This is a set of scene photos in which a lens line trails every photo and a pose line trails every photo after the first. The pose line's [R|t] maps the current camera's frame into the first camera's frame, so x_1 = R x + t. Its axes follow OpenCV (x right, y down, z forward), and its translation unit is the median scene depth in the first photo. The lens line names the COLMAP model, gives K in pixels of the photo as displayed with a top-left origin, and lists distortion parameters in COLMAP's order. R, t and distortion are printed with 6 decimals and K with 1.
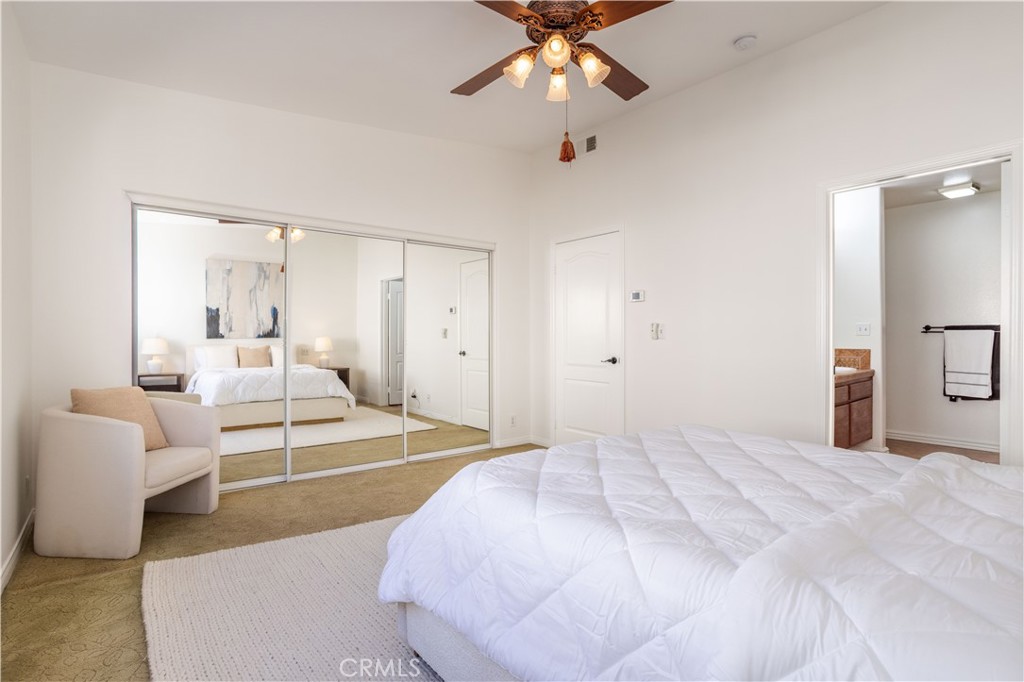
lens RADIAL K [[490.5, 0, 507.8], [0, 490.5, 335.3], [0, 0, 1]] dist [0.003874, 0.001405]
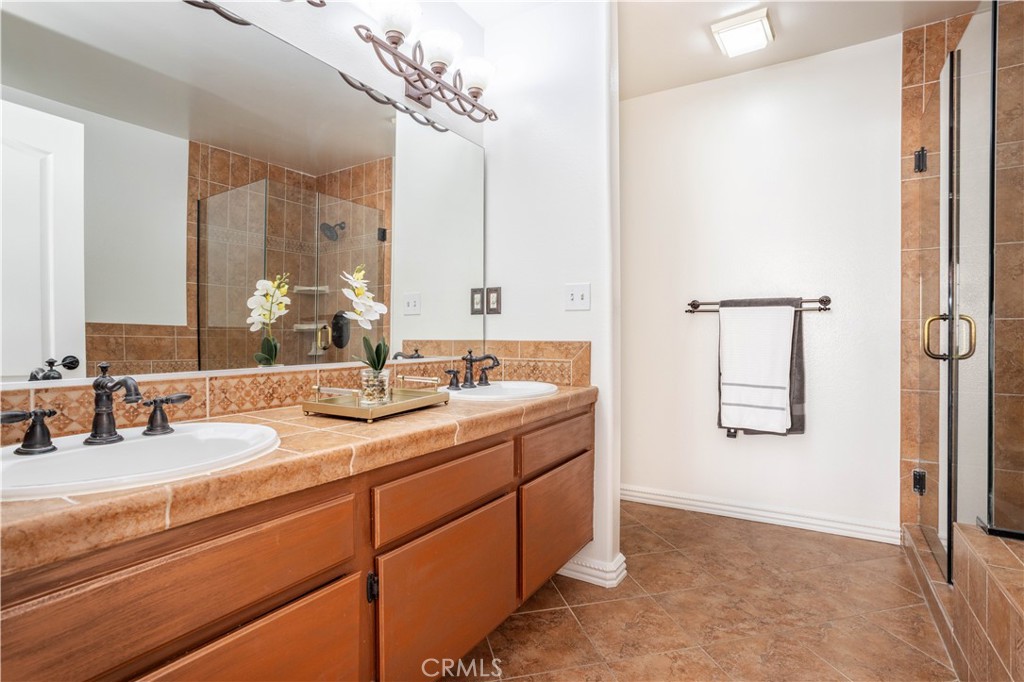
lens RADIAL K [[490.5, 0, 514.2], [0, 490.5, 345.4], [0, 0, 1]] dist [0.003874, 0.001405]
pose [[0.938262, -0.003651, 0.345906, 0.510326], [0.000782, 0.999964, 0.008431, 0.027759], [-0.345925, -0.007640, 0.938231, 0.598160]]
